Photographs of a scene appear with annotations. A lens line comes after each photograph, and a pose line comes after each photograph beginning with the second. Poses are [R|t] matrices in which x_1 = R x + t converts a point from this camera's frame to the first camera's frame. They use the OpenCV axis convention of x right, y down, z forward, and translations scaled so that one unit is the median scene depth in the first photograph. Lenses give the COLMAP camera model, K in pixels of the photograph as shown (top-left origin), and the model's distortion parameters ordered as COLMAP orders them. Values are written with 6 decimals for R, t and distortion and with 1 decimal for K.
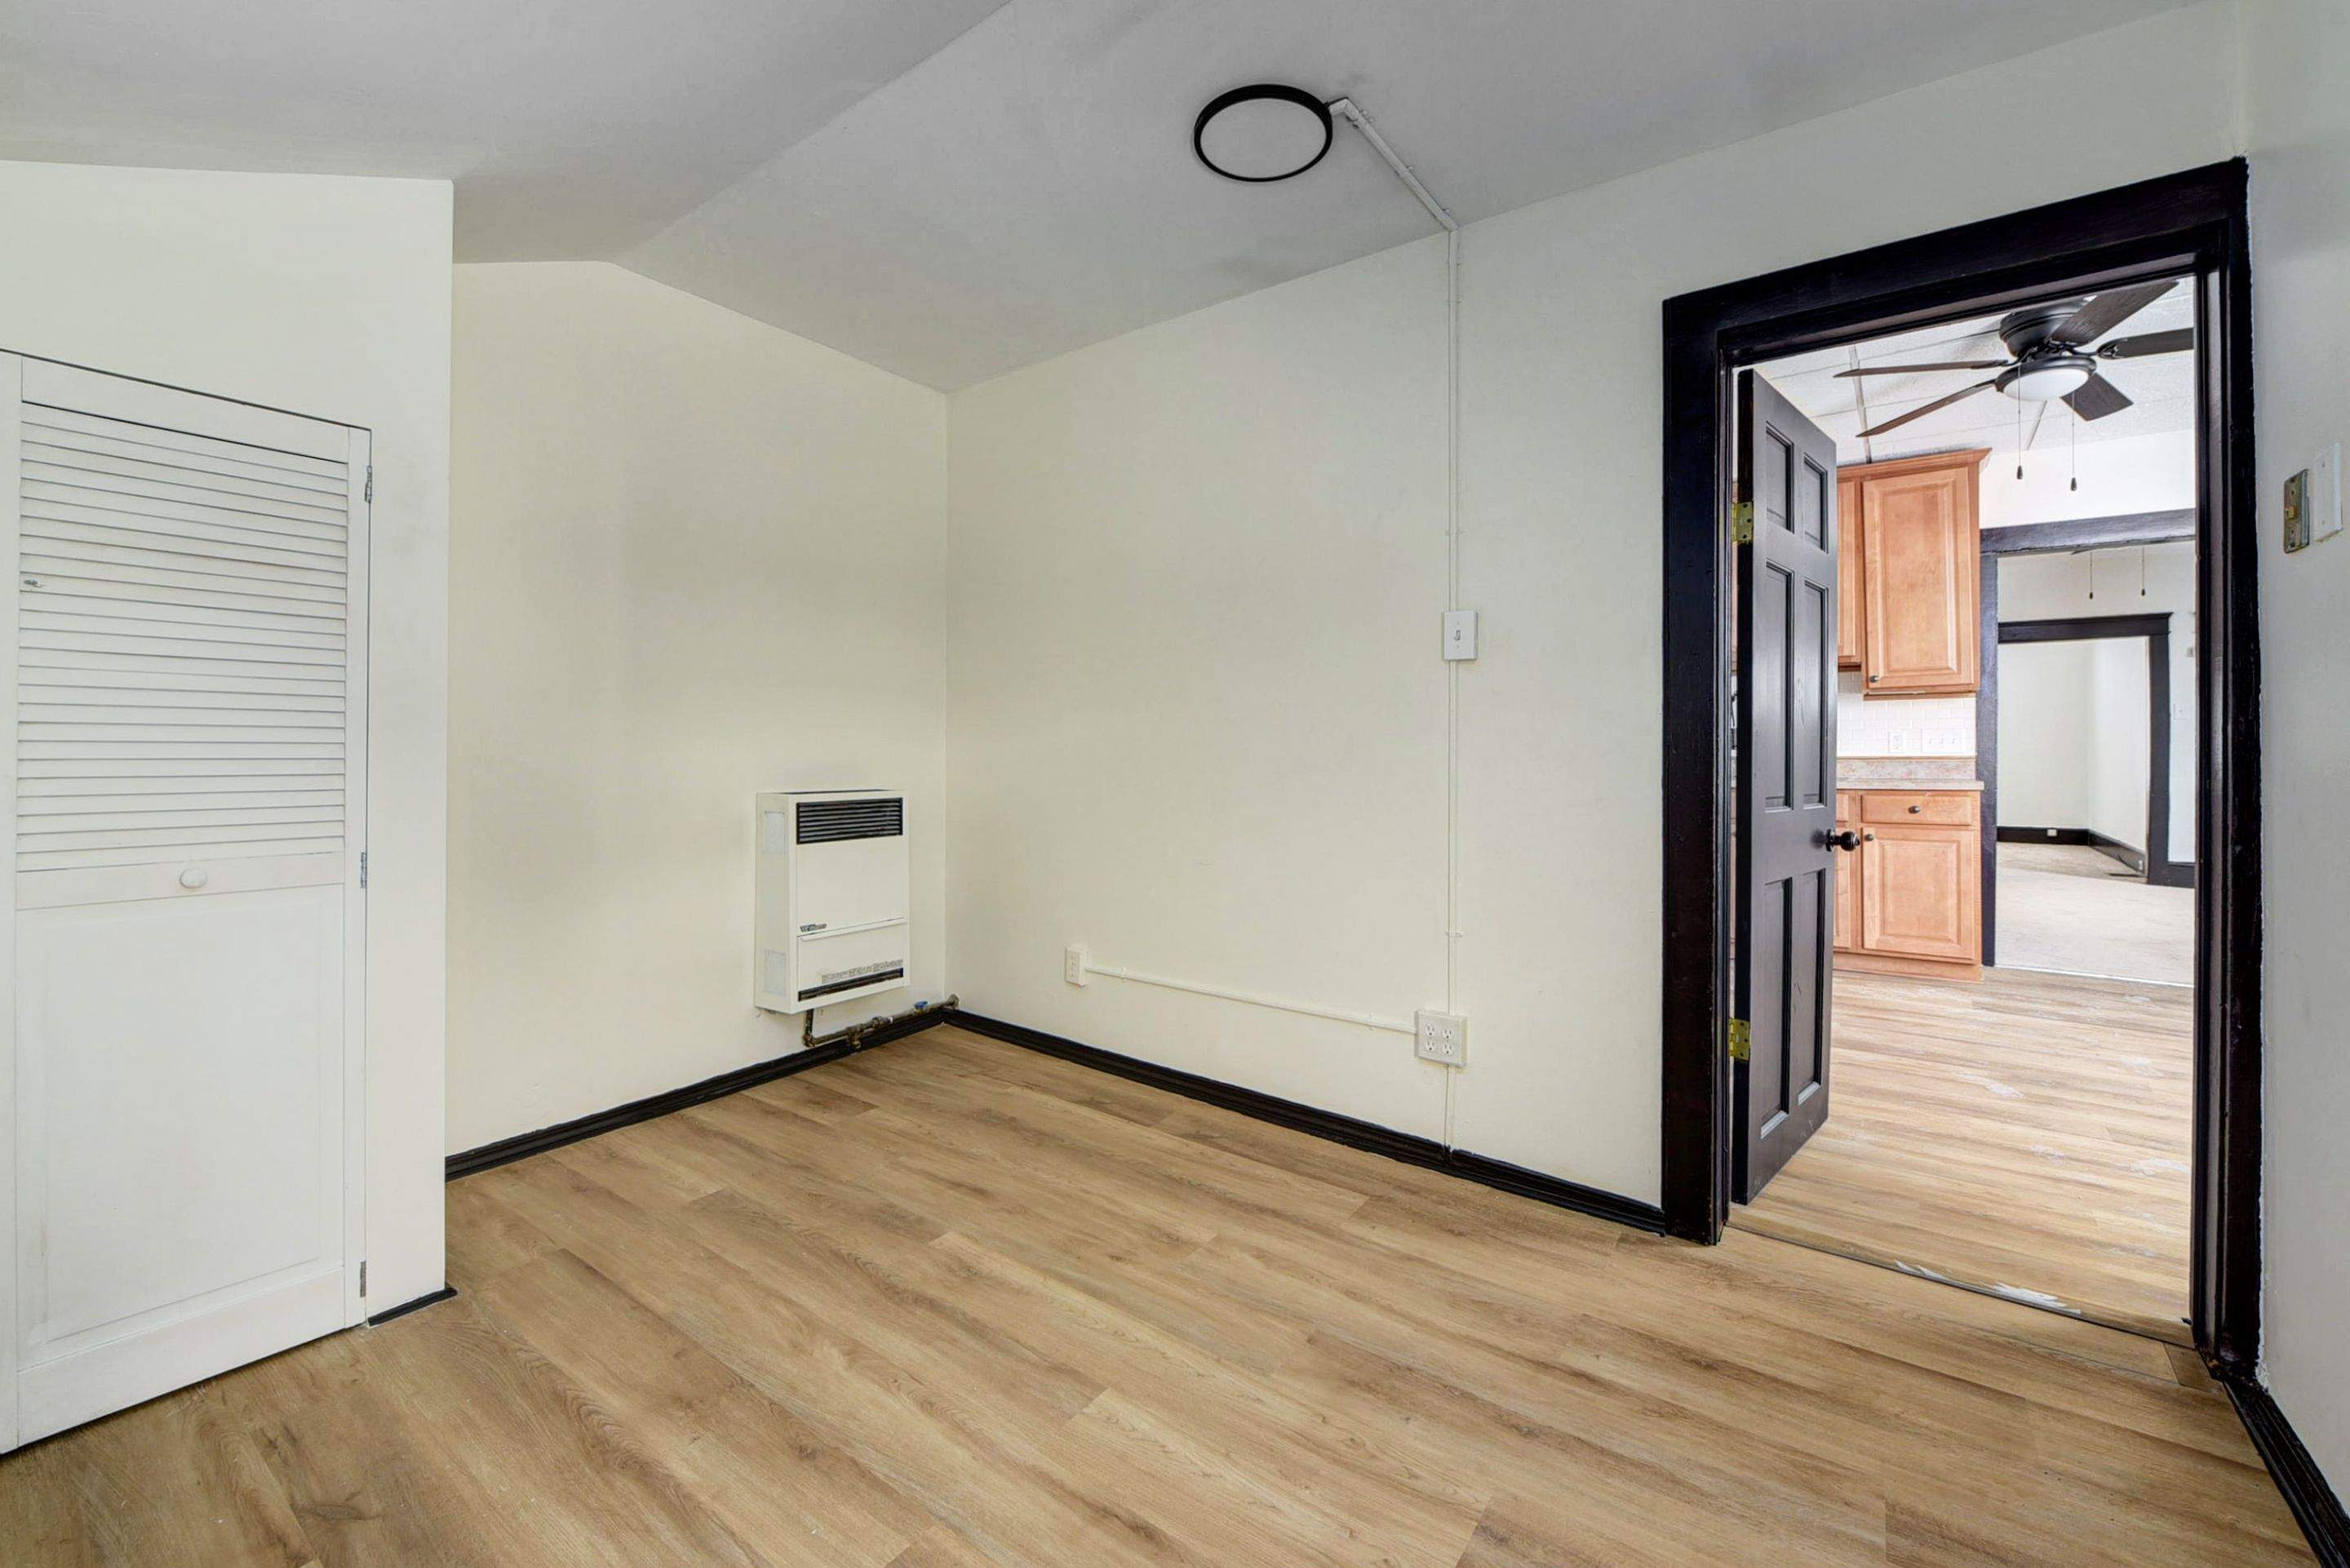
lens RADIAL K [[968.3, 0, 1177.2], [0, 968.3, 745.2], [0, 0, 1]] dist [-0.000864, -0.004375]
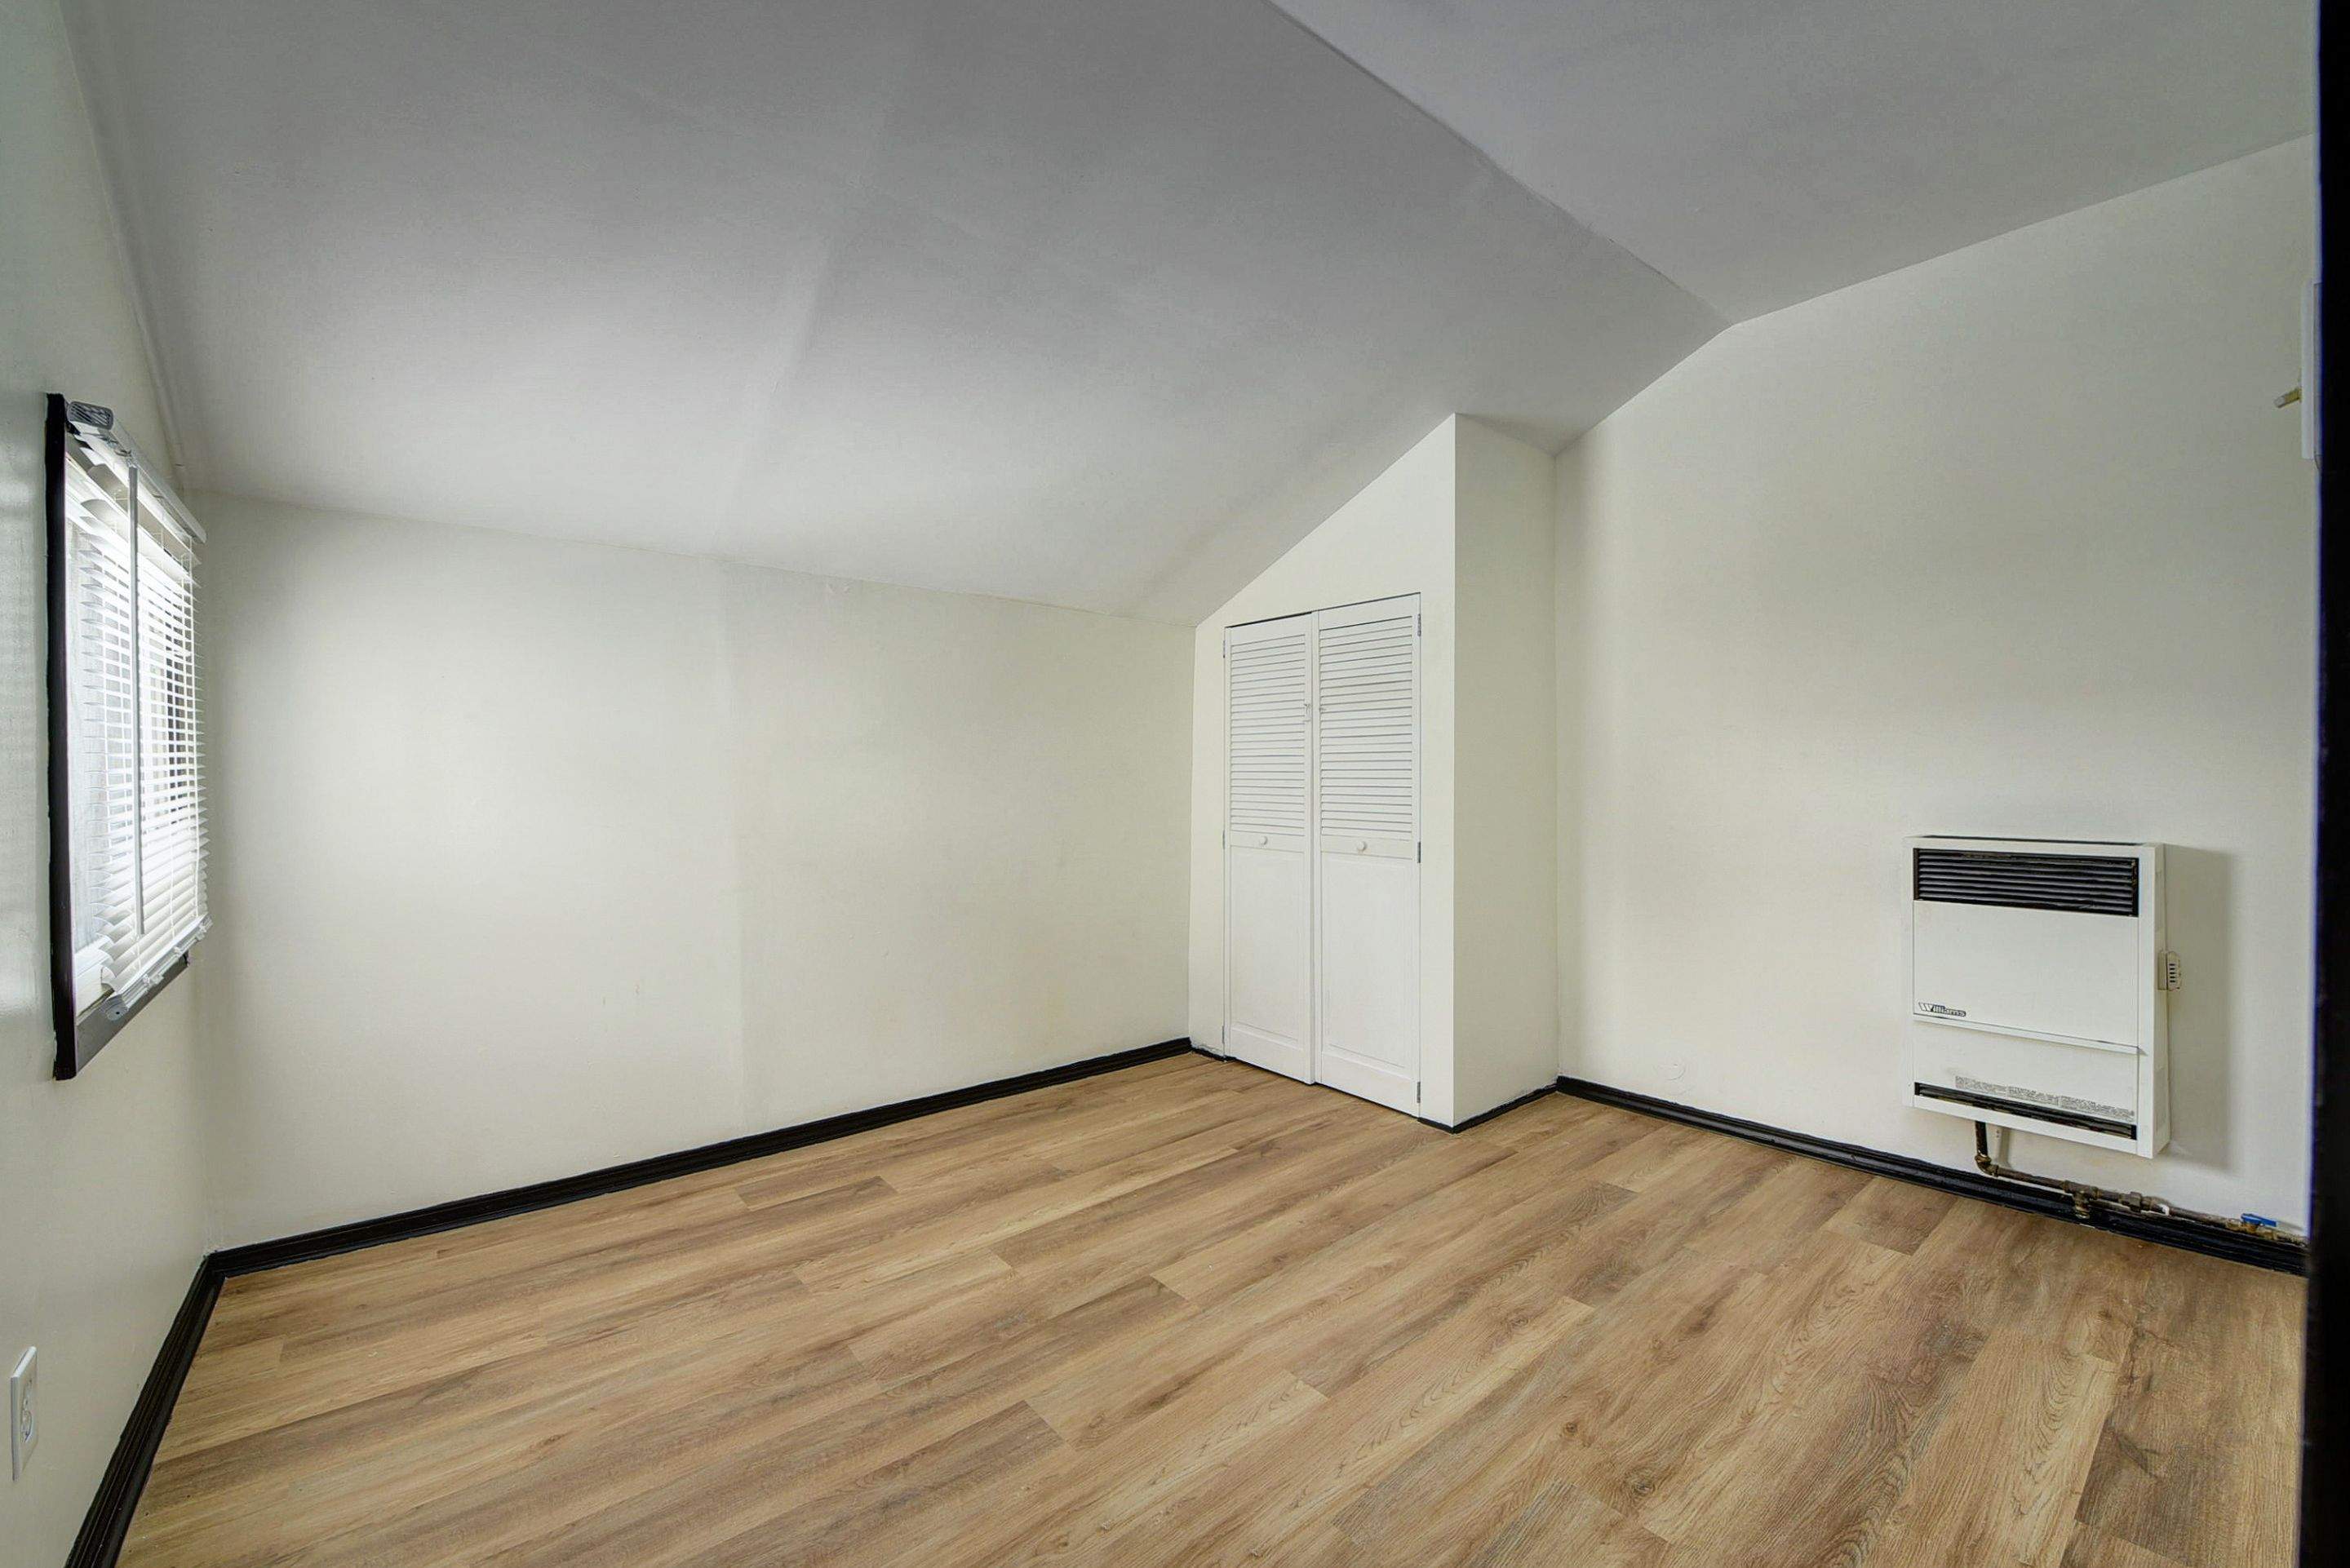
lens RADIAL K [[940.8, 0, 1181.3], [0, 940.8, 784.3], [0, 0, 1]] dist [-0.001376, -0.004011]
pose [[-0.257084, 0.005630, -0.966373, 0.766276], [0.005788, 0.999974, 0.004286, -0.000665], [0.966372, -0.004491, -0.257110, 0.902932]]
